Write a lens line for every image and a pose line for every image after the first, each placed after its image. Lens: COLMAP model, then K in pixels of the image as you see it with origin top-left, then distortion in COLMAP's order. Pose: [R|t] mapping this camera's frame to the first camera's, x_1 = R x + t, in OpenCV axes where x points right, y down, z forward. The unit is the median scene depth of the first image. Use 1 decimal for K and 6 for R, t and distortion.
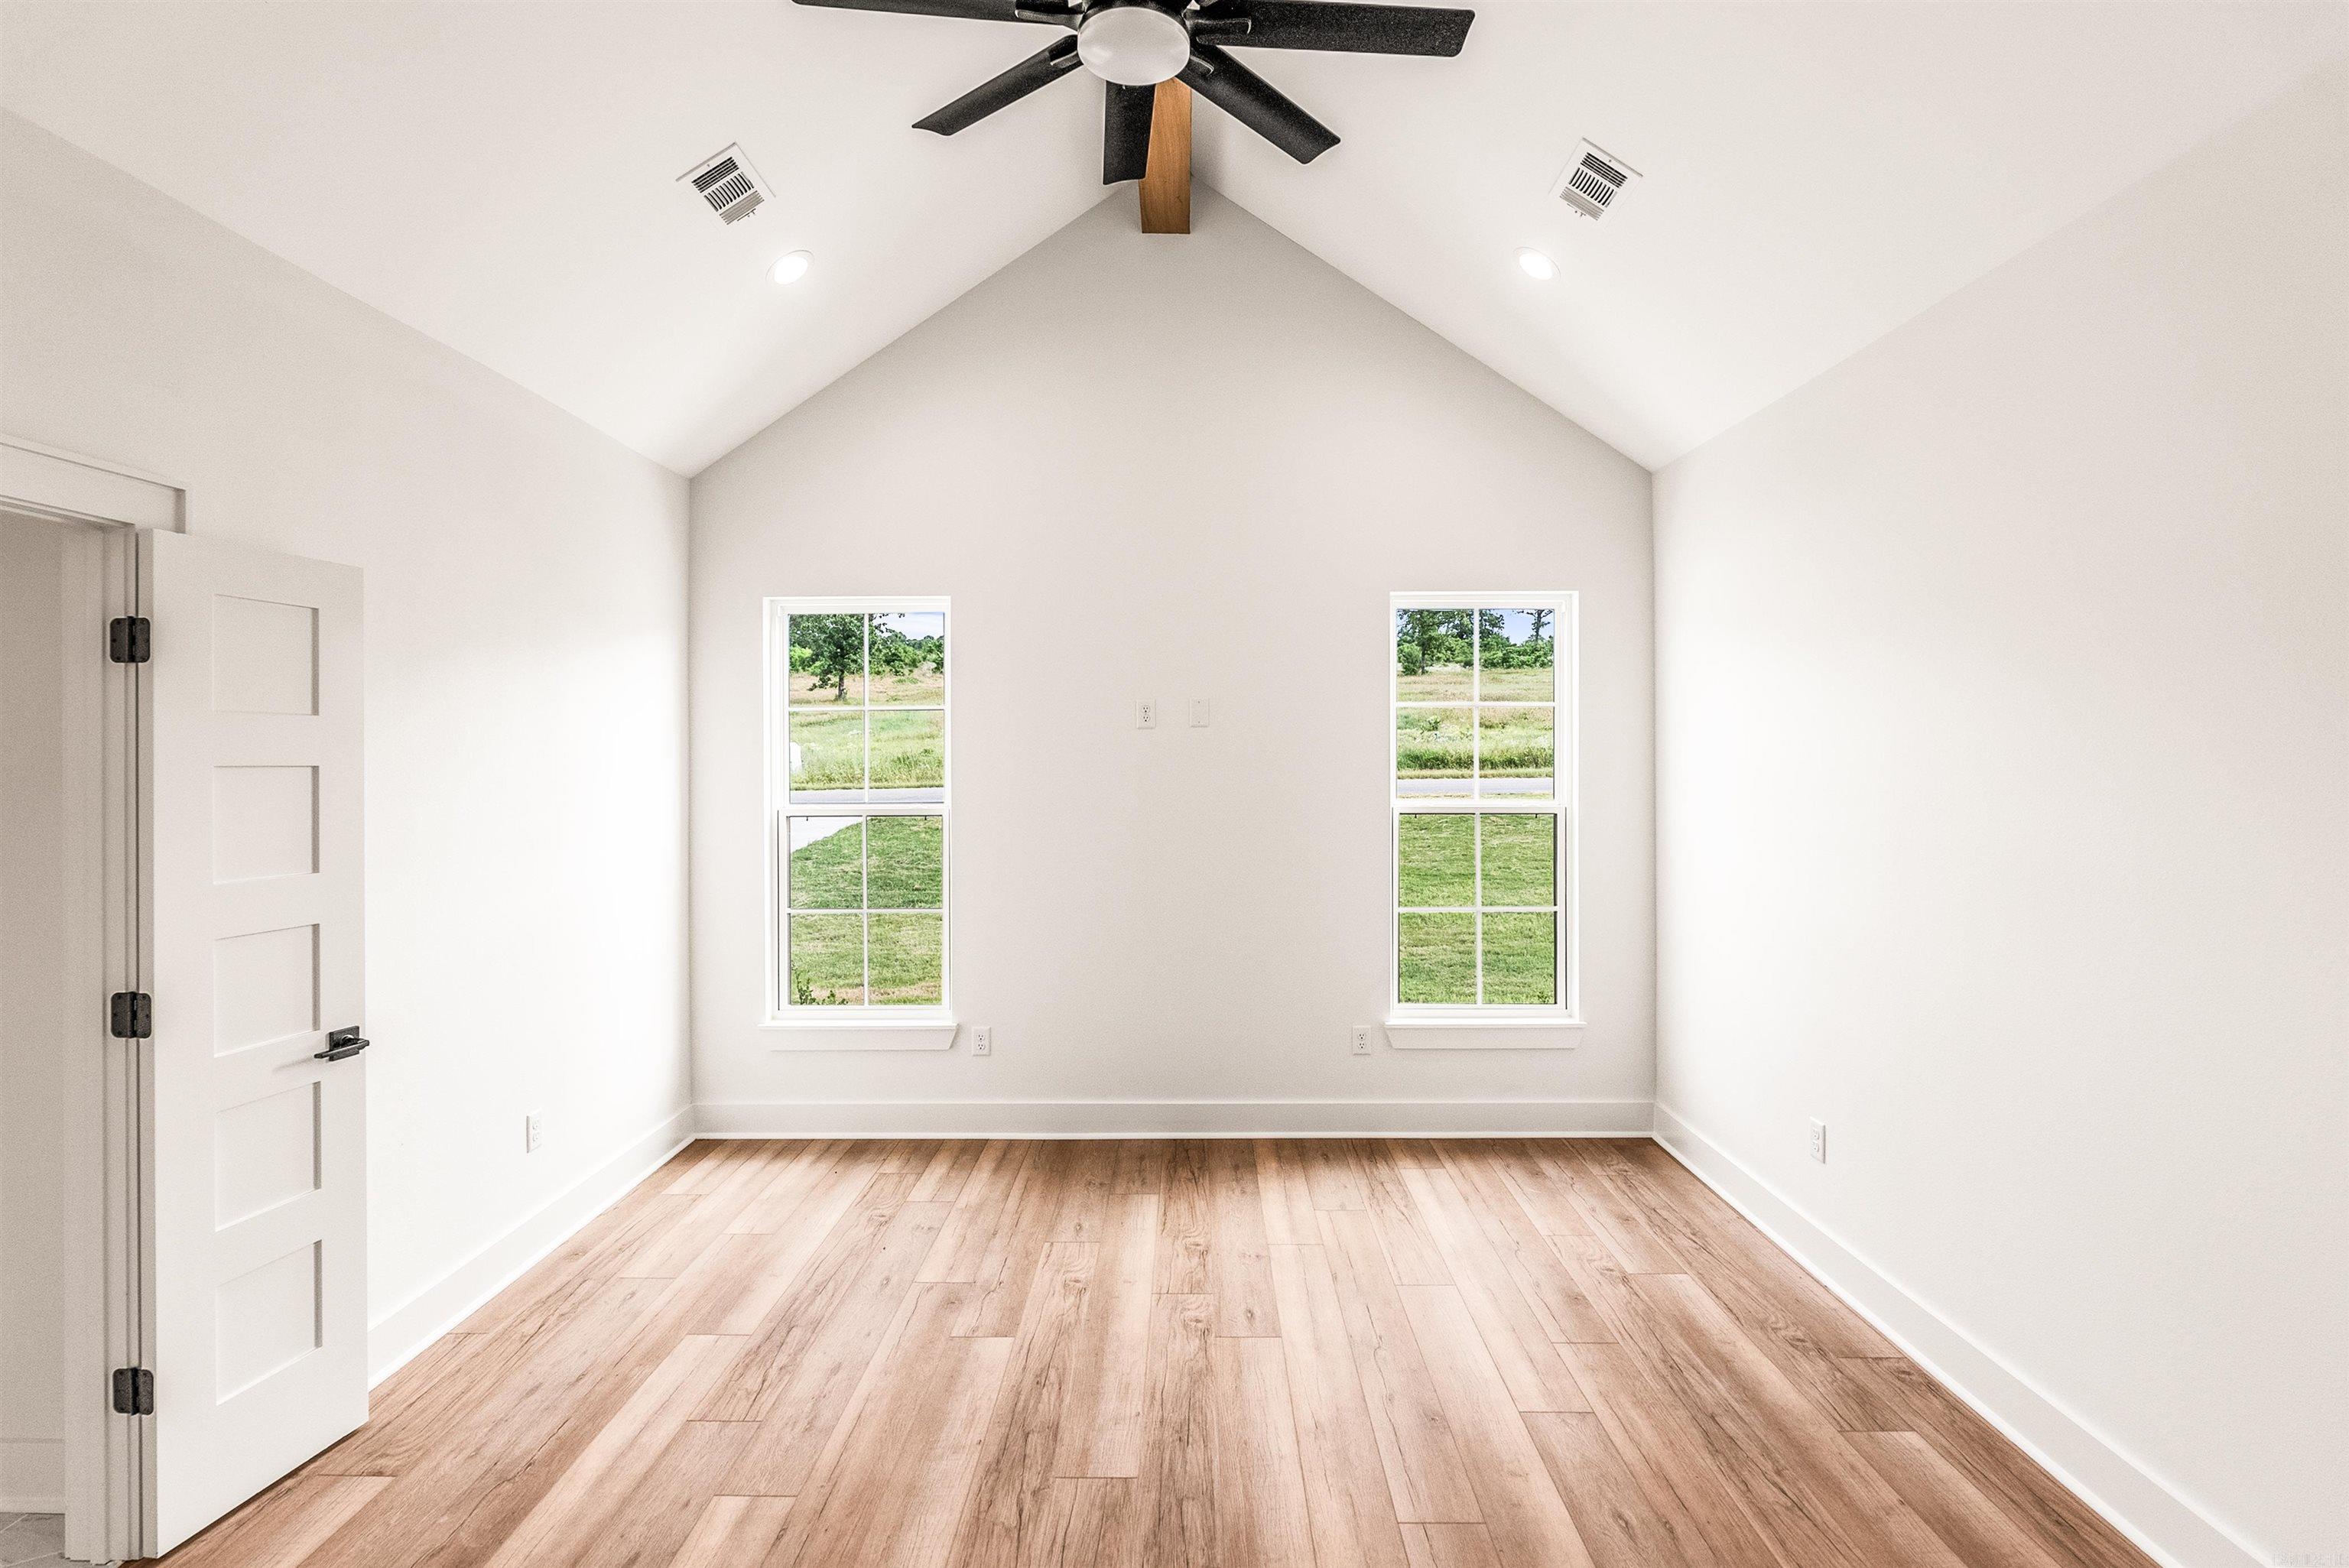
lens RADIAL K [[1072.7, 0, 1178.0], [0, 1072.7, 763.9], [0, 0, 1]] dist [-0.007117, 0.000419]
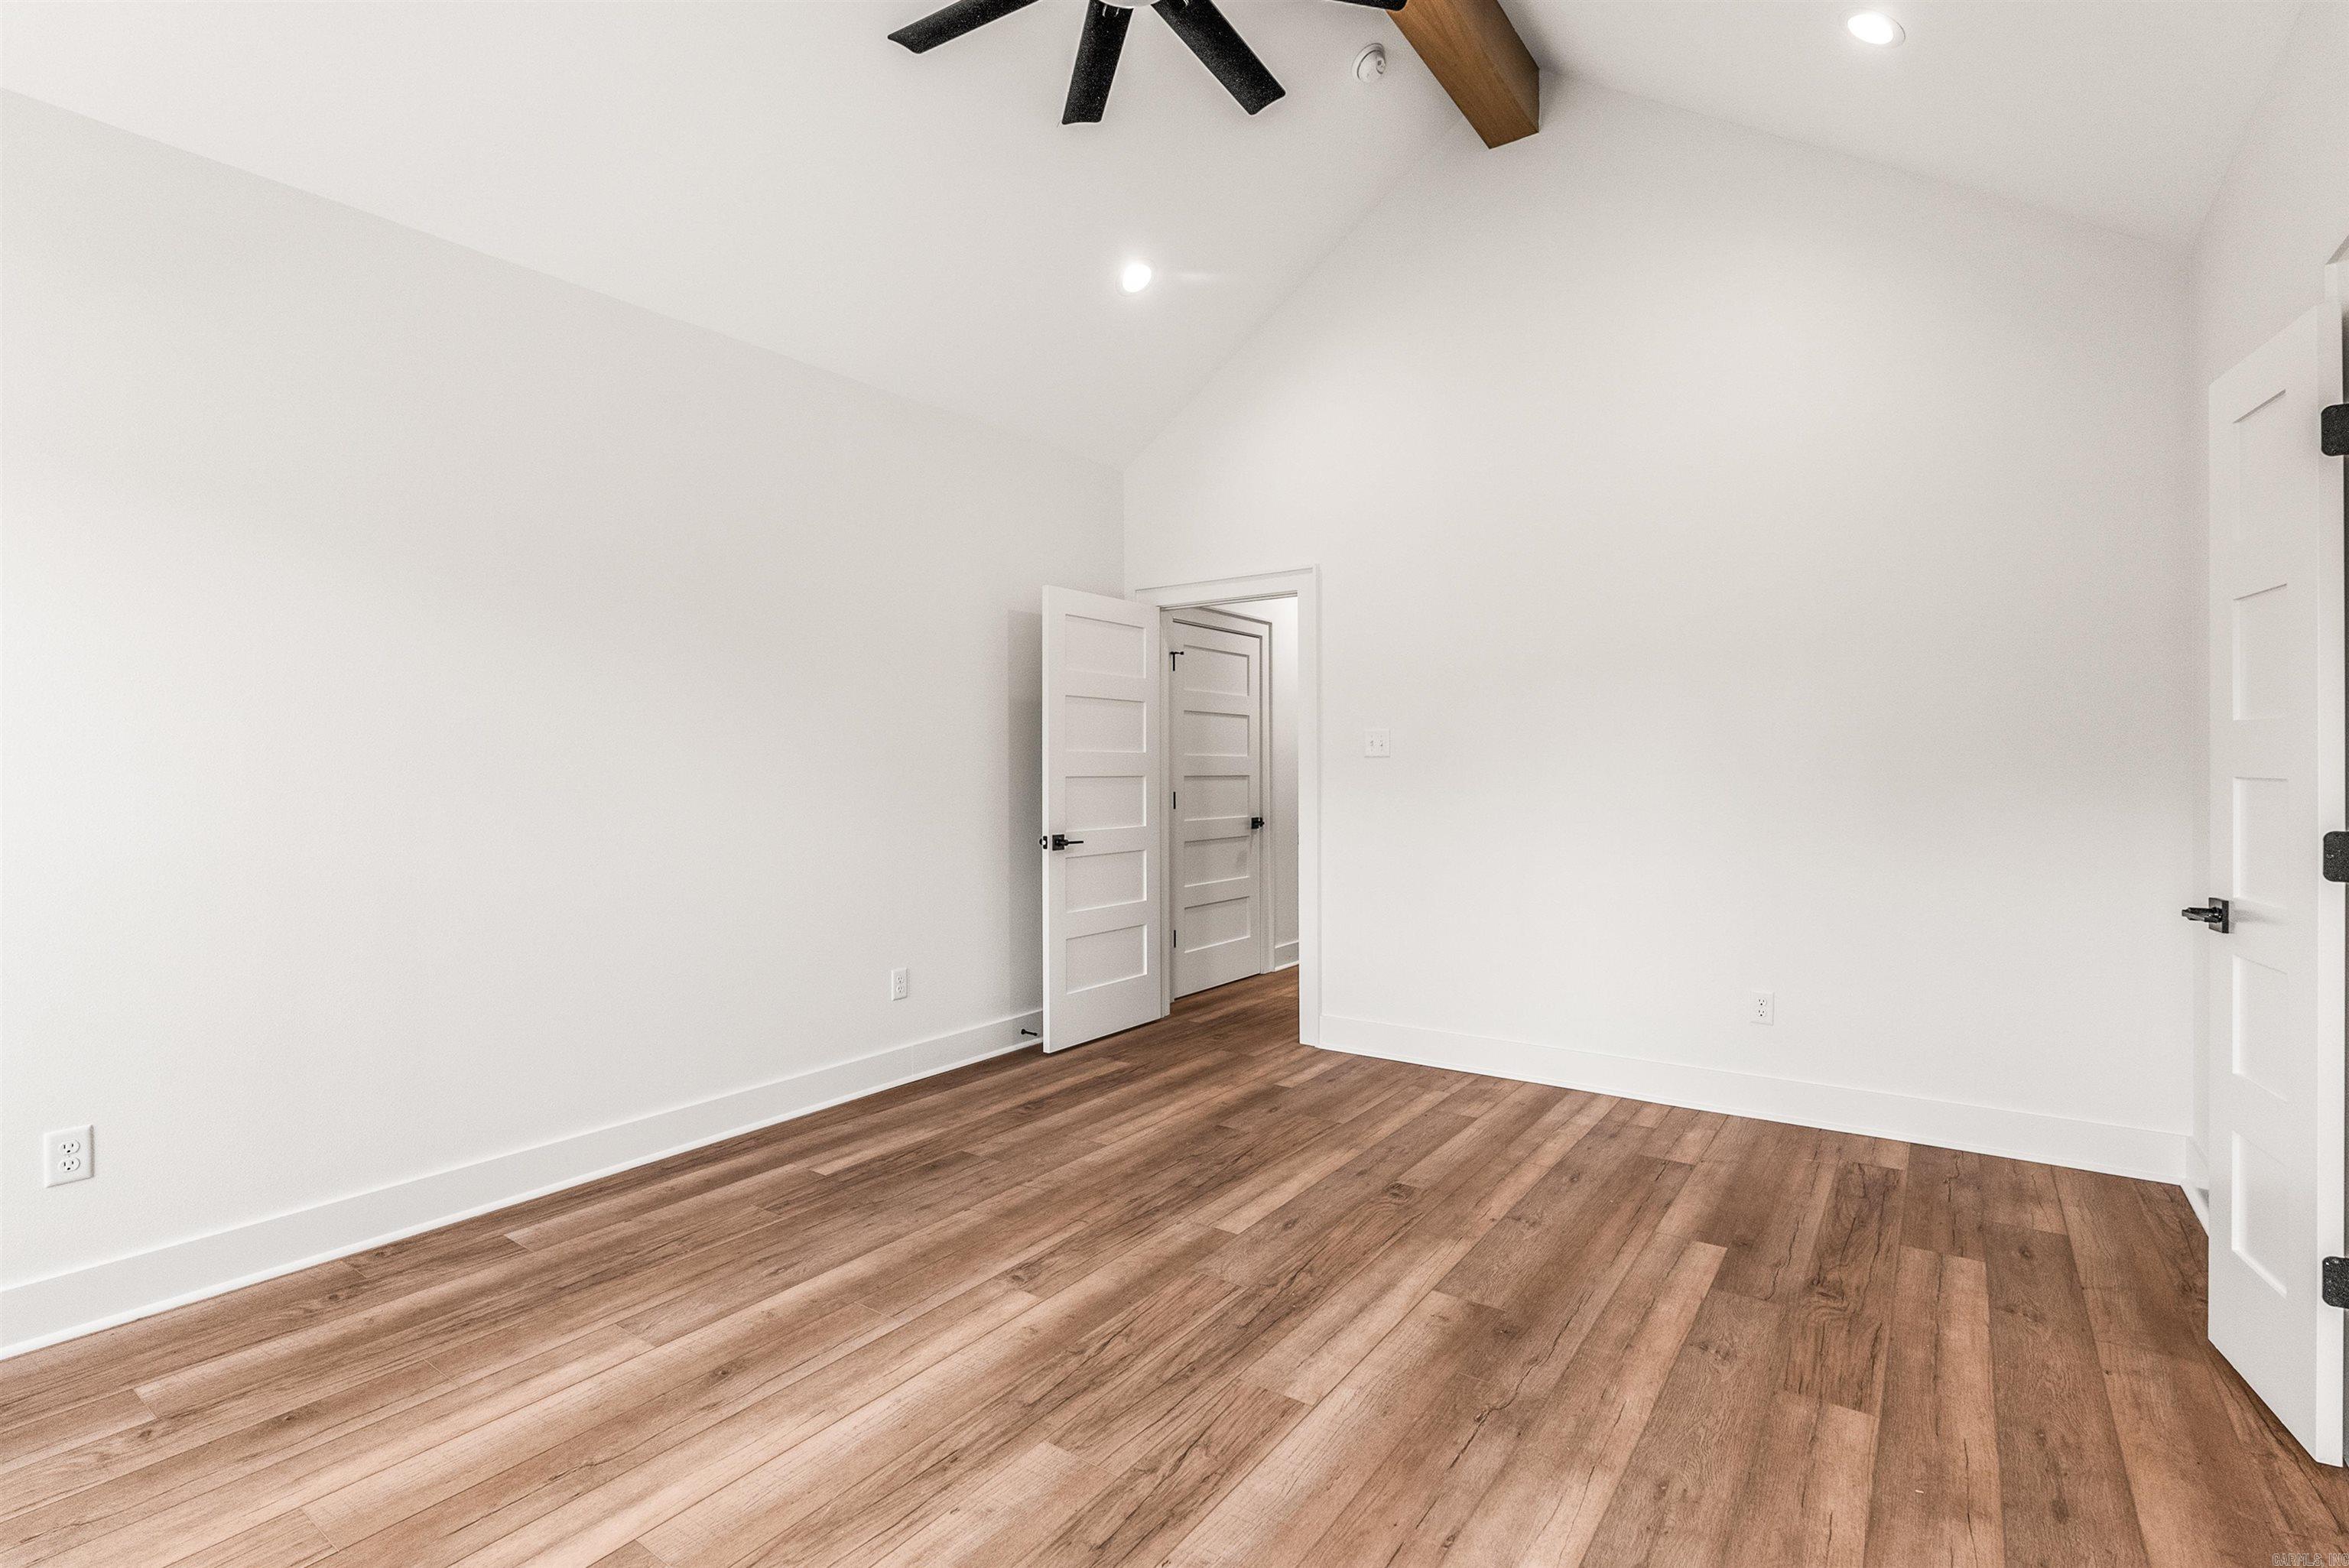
lens RADIAL K [[1072.7, 0, 1178.0], [0, 1072.7, 763.9], [0, 0, 1]] dist [-0.007117, 0.000419]
pose [[-0.817997, 0.009188, 0.575150, -0.605551], [0.011908, 0.999929, 0.000963, 0.128694], [-0.575100, 0.007637, -0.818048, 1.594861]]
